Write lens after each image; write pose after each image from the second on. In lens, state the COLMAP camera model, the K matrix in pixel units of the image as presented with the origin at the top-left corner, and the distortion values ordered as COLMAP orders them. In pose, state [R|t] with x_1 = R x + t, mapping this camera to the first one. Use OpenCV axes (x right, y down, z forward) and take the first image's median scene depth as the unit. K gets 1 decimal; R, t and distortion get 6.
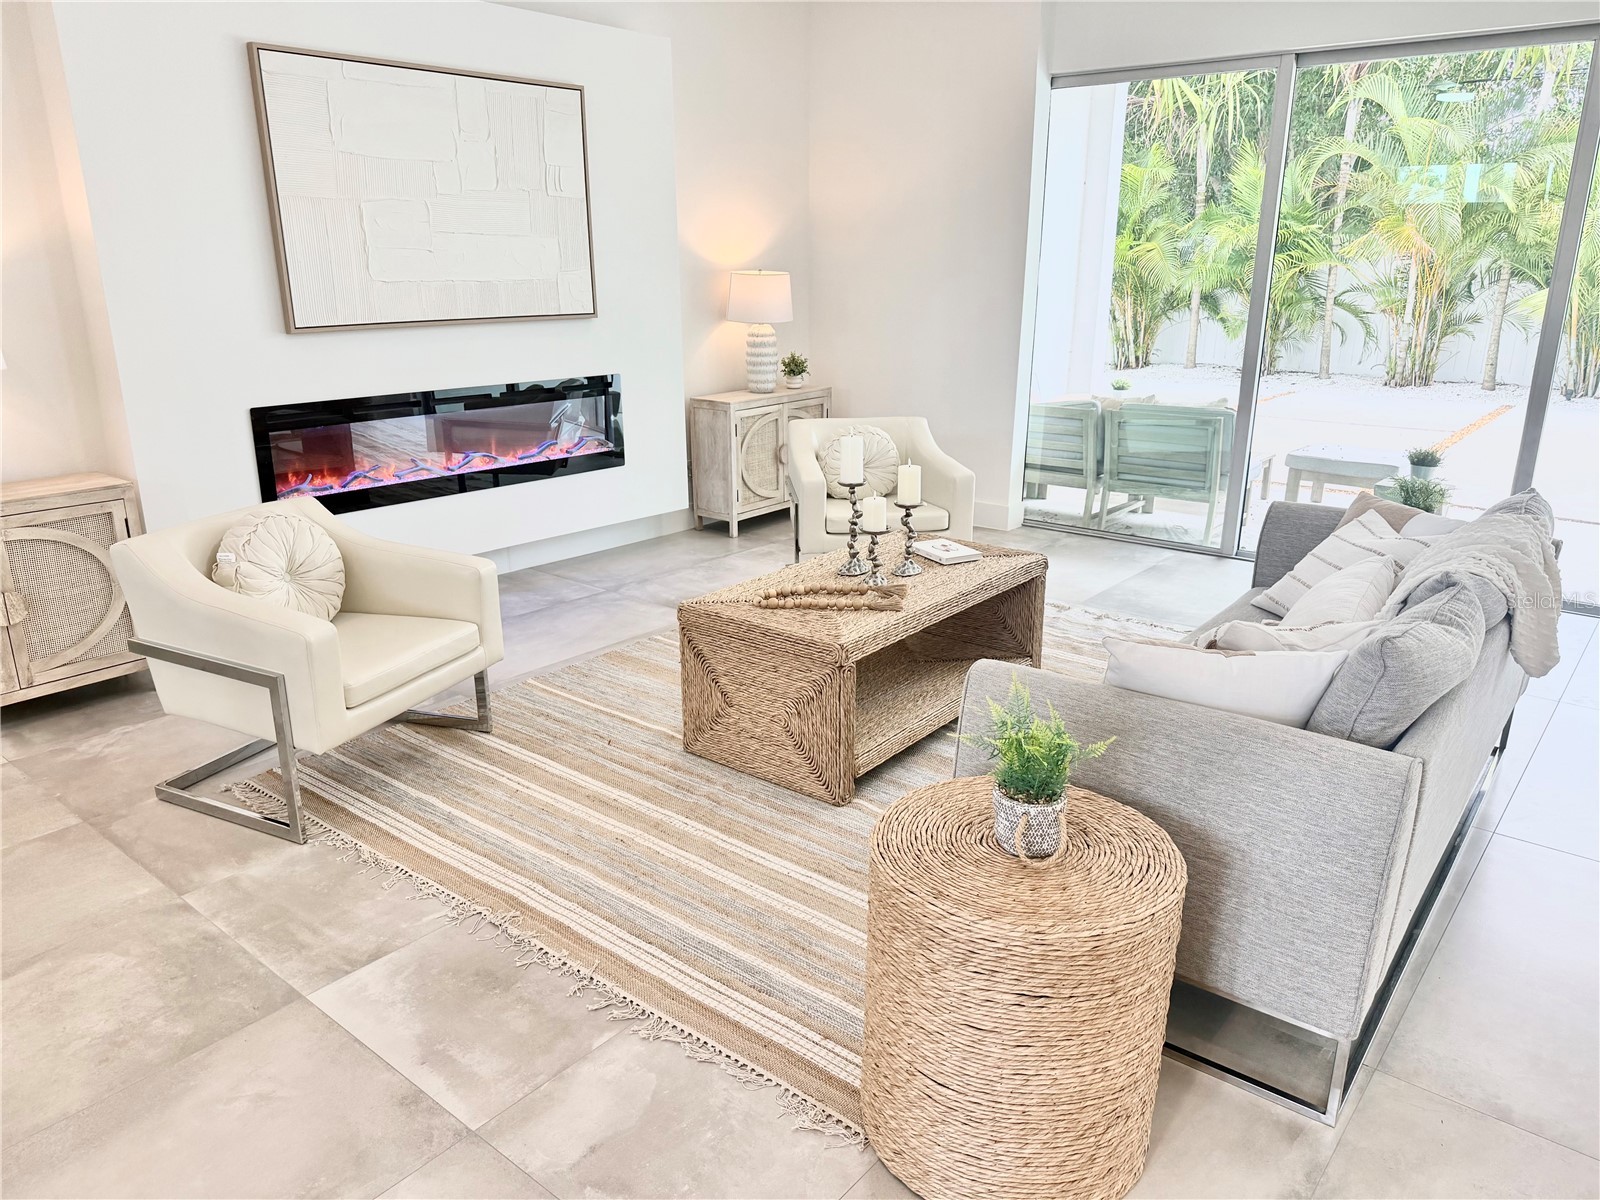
lens RADIAL K [[1131.2, 0, 798.4], [0, 1131.2, 626.6], [0, 0, 1]] dist [0.105358, -0.112515]
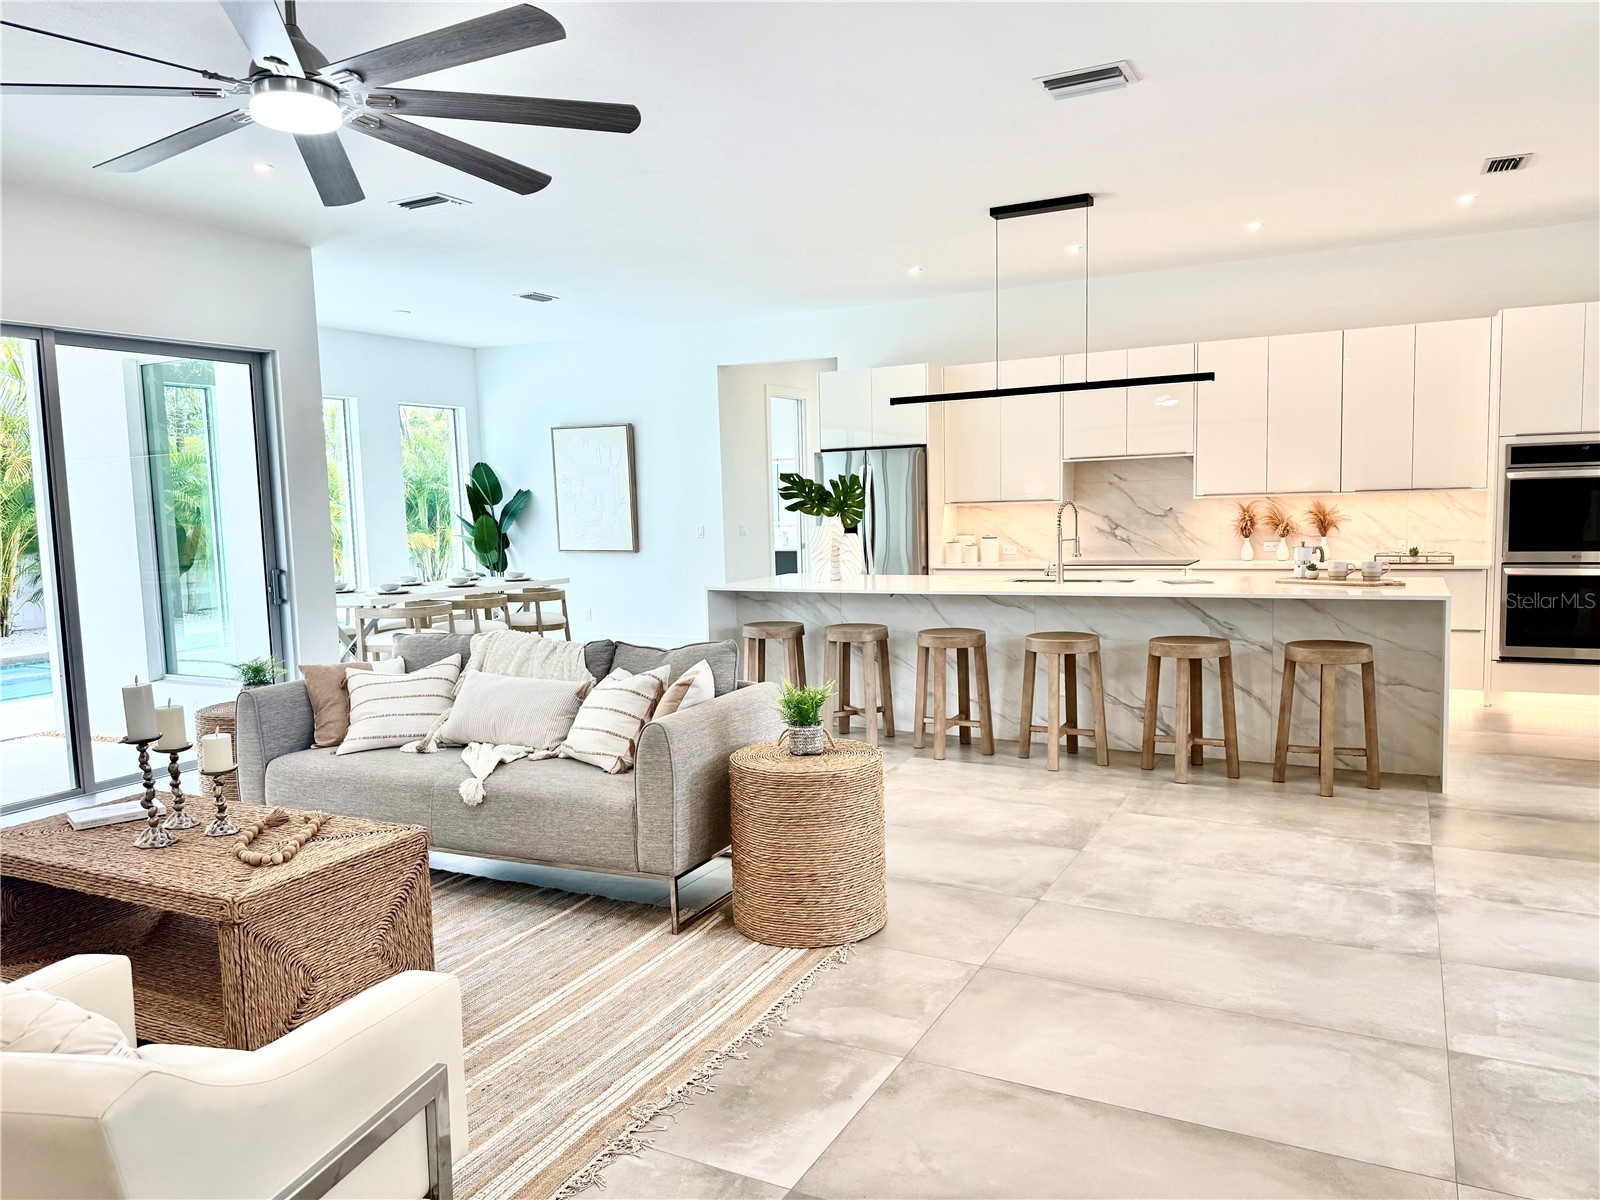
lens RADIAL K [[1163.6, 0, 809.6], [0, 1163.6, 602.2], [0, 0, 1]] dist [0.056263, -0.002615]
pose [[-0.223290, -0.084208, 0.971108, -0.655826], [0.340621, 0.926714, 0.158679, -0.138087], [-0.913301, 0.366211, -0.178243, 0.479023]]
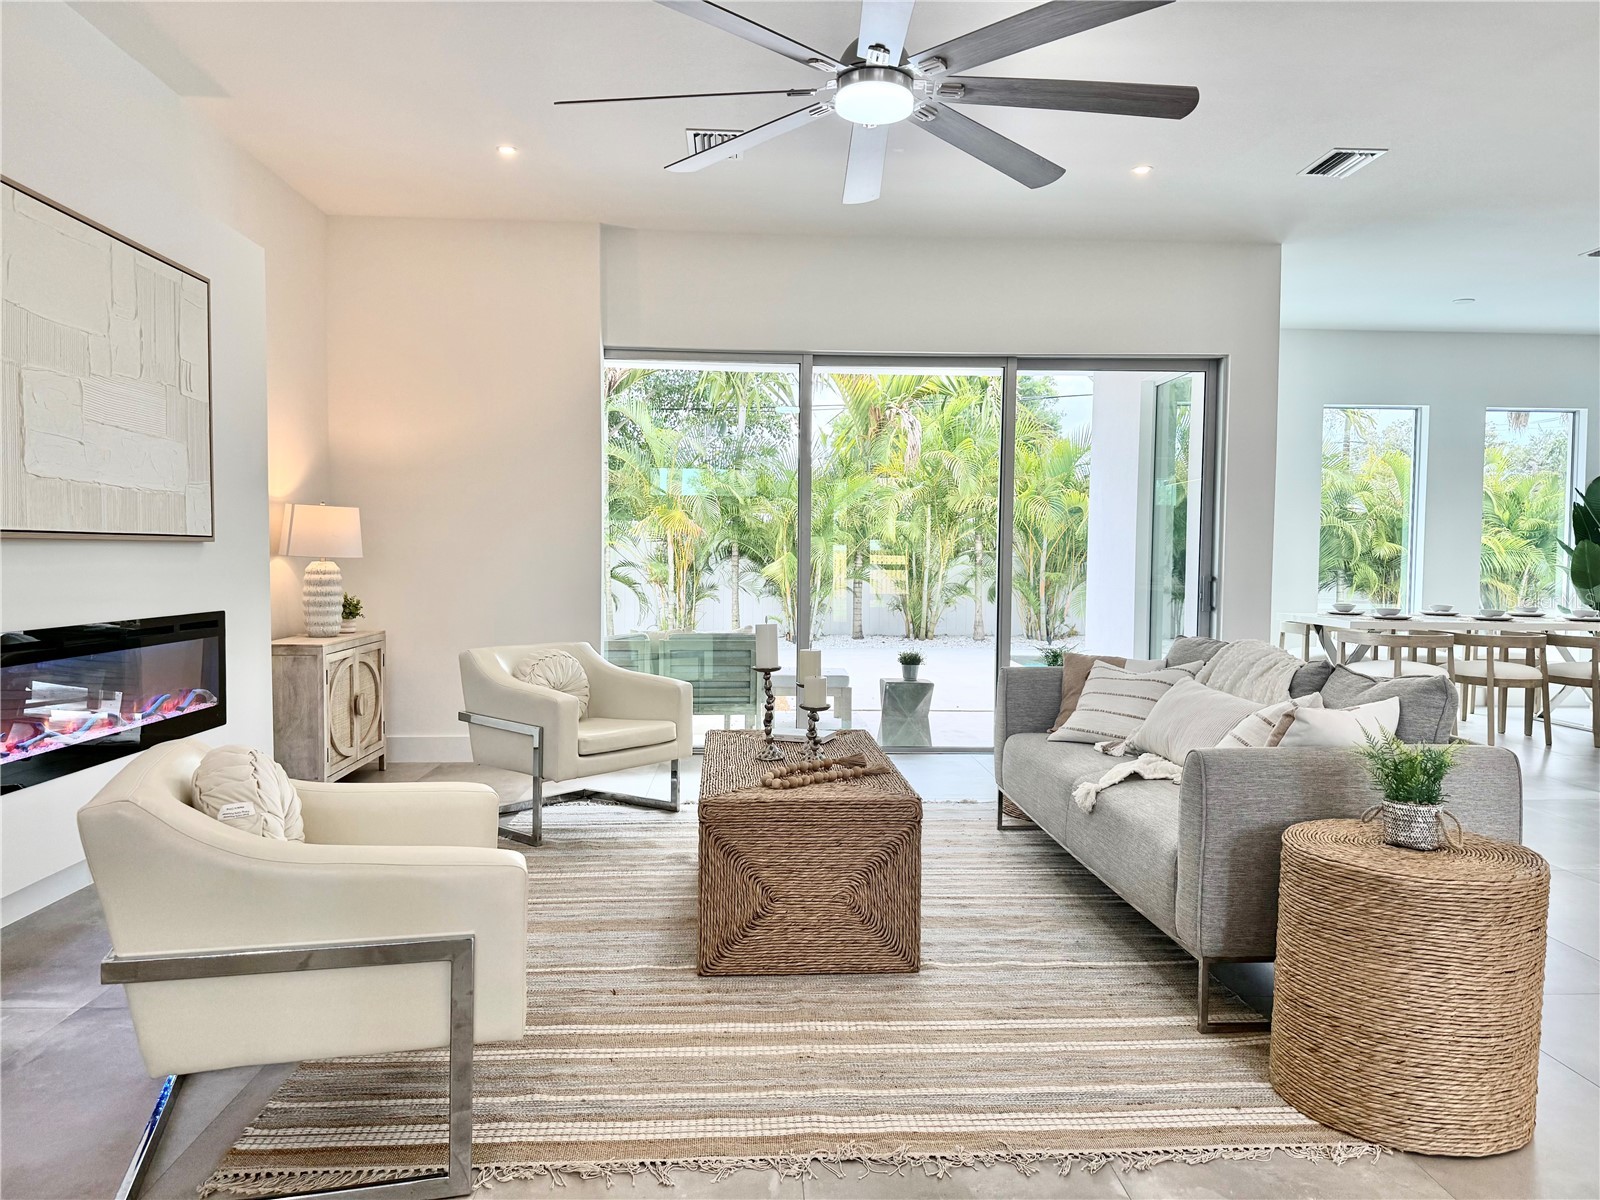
lens RADIAL K [[1163.6, 0, 809.6], [0, 1163.6, 602.2], [0, 0, 1]] dist [0.056263, -0.002615]
pose [[0.726789, -0.021367, 0.686528, -0.459561], [0.208141, 0.959371, -0.190487, 0.015953], [-0.654565, 0.281339, 0.701707, 0.164574]]
